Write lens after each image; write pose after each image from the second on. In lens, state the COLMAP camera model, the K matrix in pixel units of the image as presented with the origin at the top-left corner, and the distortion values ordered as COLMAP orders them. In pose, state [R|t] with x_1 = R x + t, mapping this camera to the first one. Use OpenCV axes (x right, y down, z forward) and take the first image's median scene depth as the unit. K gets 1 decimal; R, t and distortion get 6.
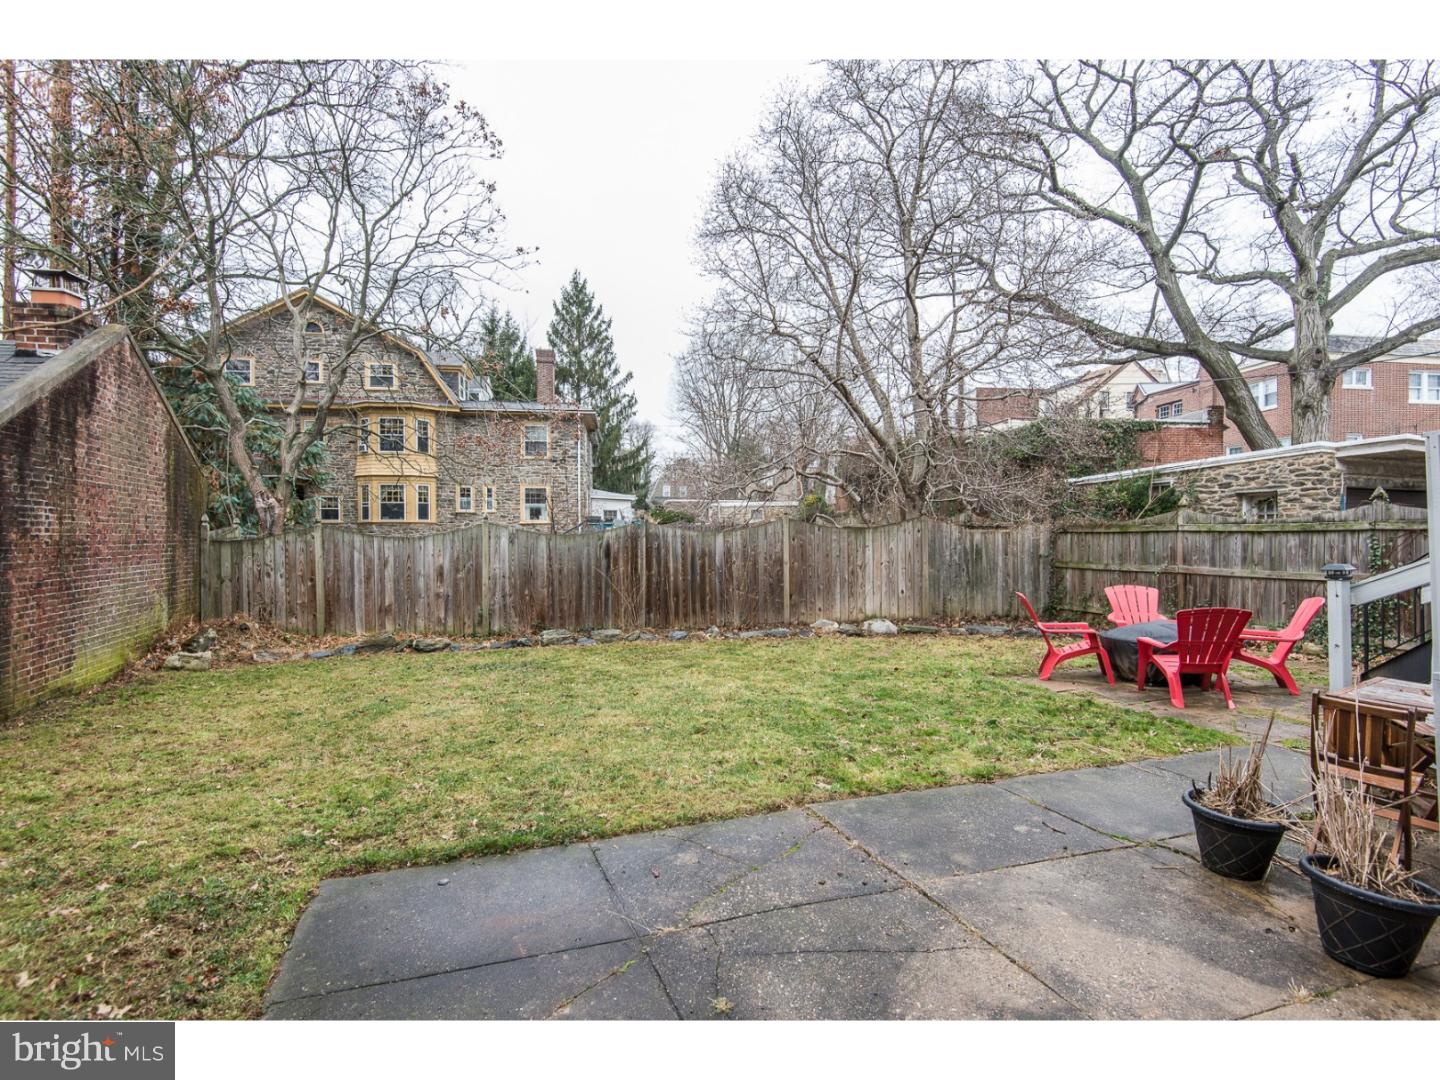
lens RADIAL K [[747.4, 0, 715.8], [0, 747.4, 536.2], [0, 0, 1]] dist [0.018273, -0.001858]
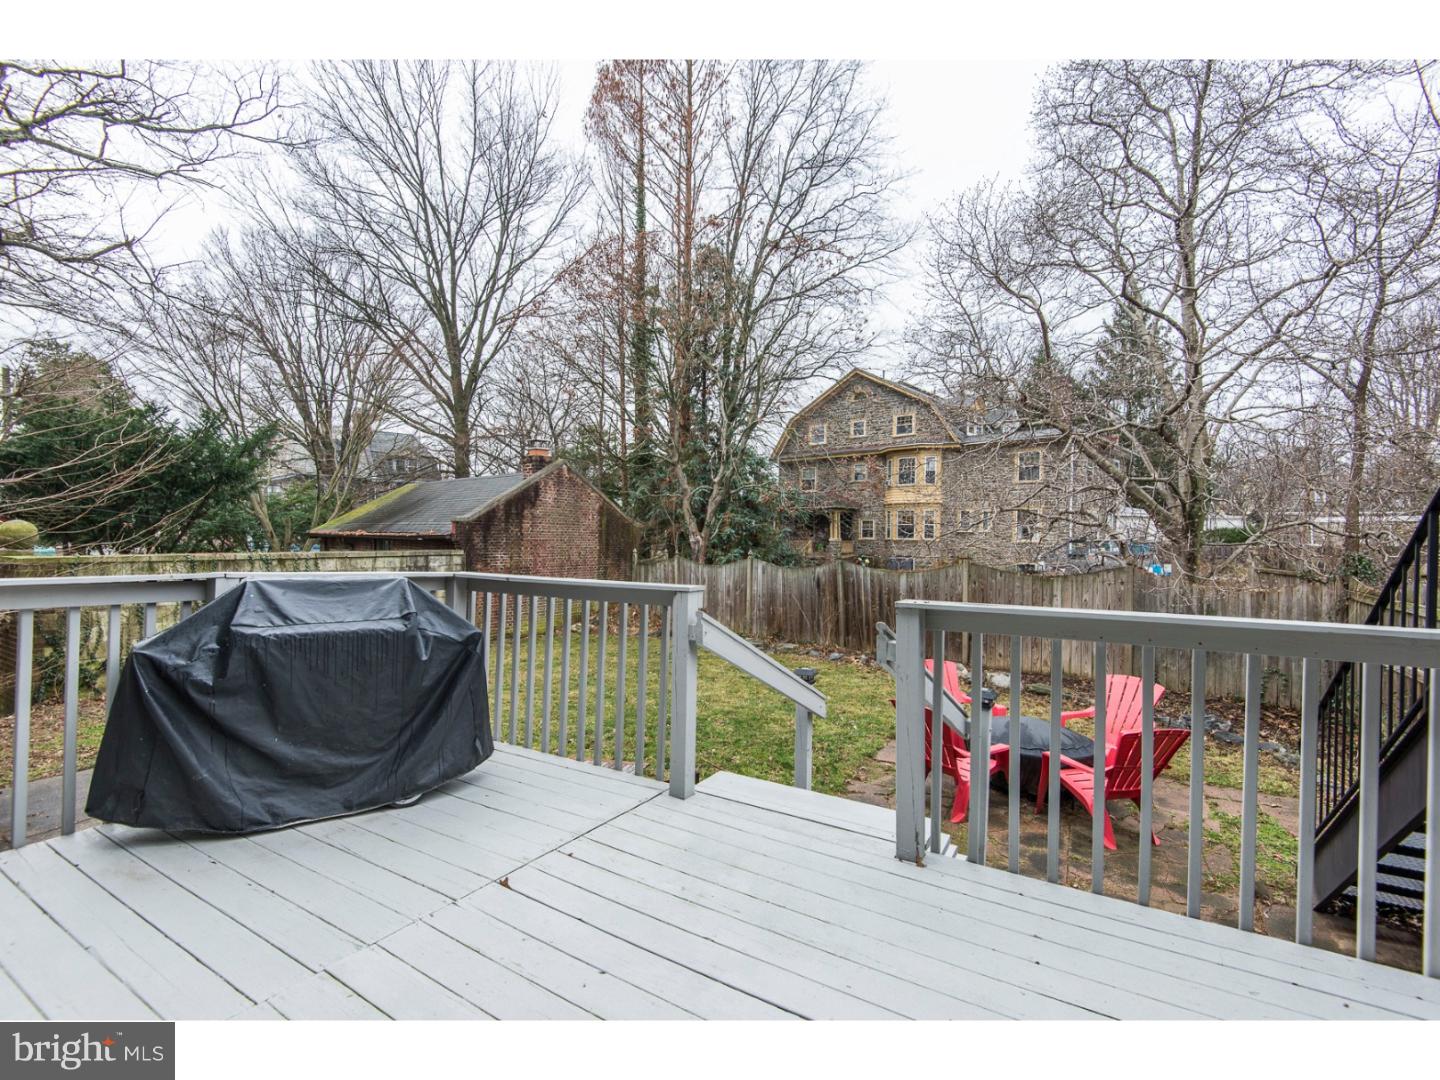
lens RADIAL K [[652.1, 0, 711.1], [0, 652.1, 541.0], [0, 0, 1]] dist [0.016375, -0.007297]
pose [[0.624794, 0.016801, -0.780609, 0.221253], [-0.016283, 0.999831, 0.008487, -0.021458], [0.780620, 0.007408, 0.624962, 0.057413]]
